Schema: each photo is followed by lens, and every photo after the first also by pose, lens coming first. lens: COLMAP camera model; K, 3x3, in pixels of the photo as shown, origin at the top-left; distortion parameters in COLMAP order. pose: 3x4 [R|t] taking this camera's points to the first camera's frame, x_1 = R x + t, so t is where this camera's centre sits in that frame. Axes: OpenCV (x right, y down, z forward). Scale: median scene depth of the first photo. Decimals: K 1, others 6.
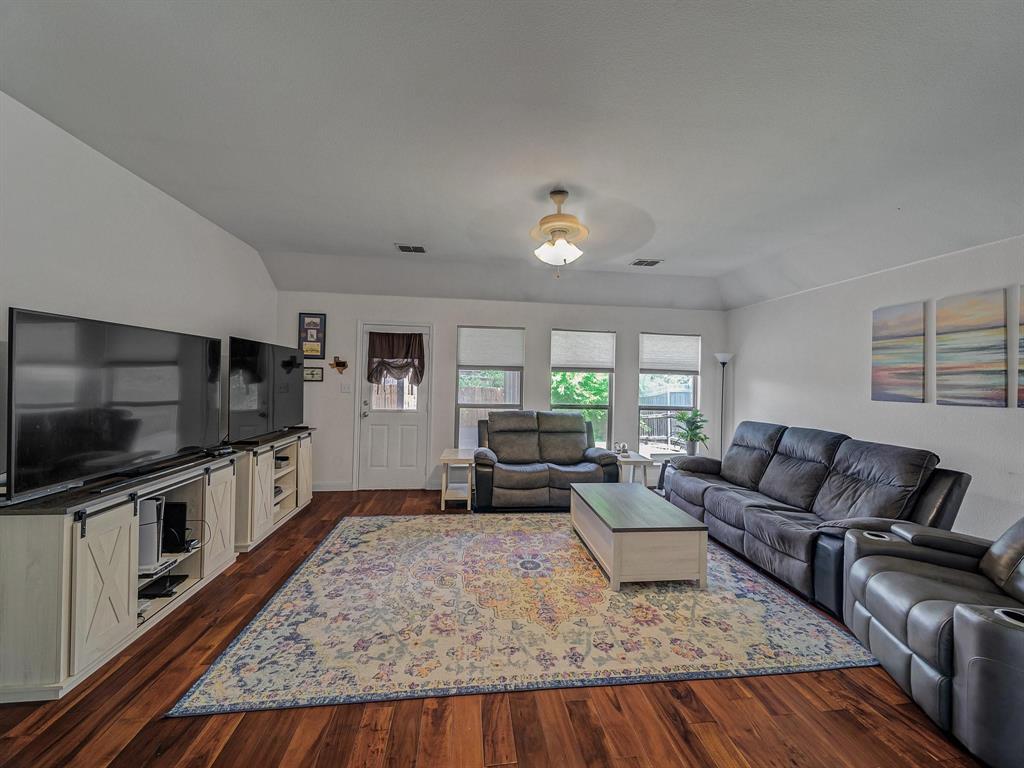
lens RADIAL K [[404.6, 0, 515.8], [0, 404.6, 380.3], [0, 0, 1]] dist [0.002156, -0.001434]
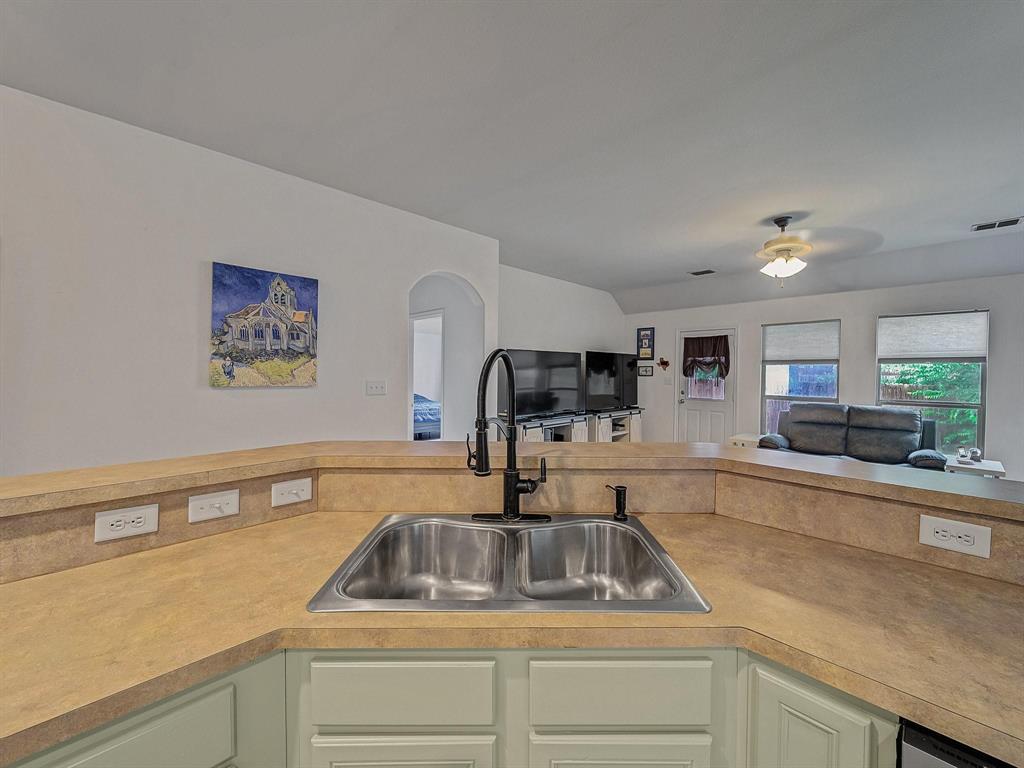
lens RADIAL K [[404.6, 0, 515.5], [0, 404.6, 377.6], [0, 0, 1]] dist [0.002156, -0.001434]
pose [[0.611580, -0.003879, -0.791173, 0.523370], [0.004841, 0.999988, -0.001161, 0.012044], [0.791168, -0.003120, 0.611592, -0.350039]]
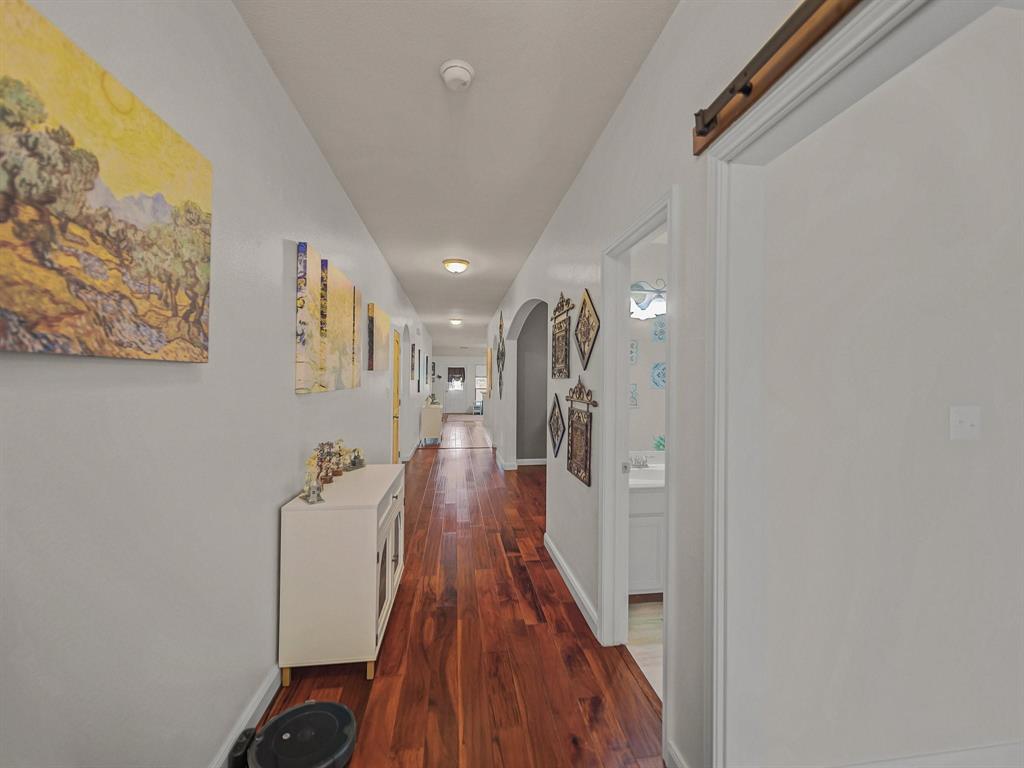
lens RADIAL K [[404.6, 0, 512.8], [0, 404.6, 382.1], [0, 0, 1]] dist [0.002156, -0.001434]
pose [[0.999677, -0.016617, 0.019226, 0.149533], [0.016660, 0.999859, -0.002113, 0.028763], [-0.019188, 0.002433, 0.999813, -3.574367]]
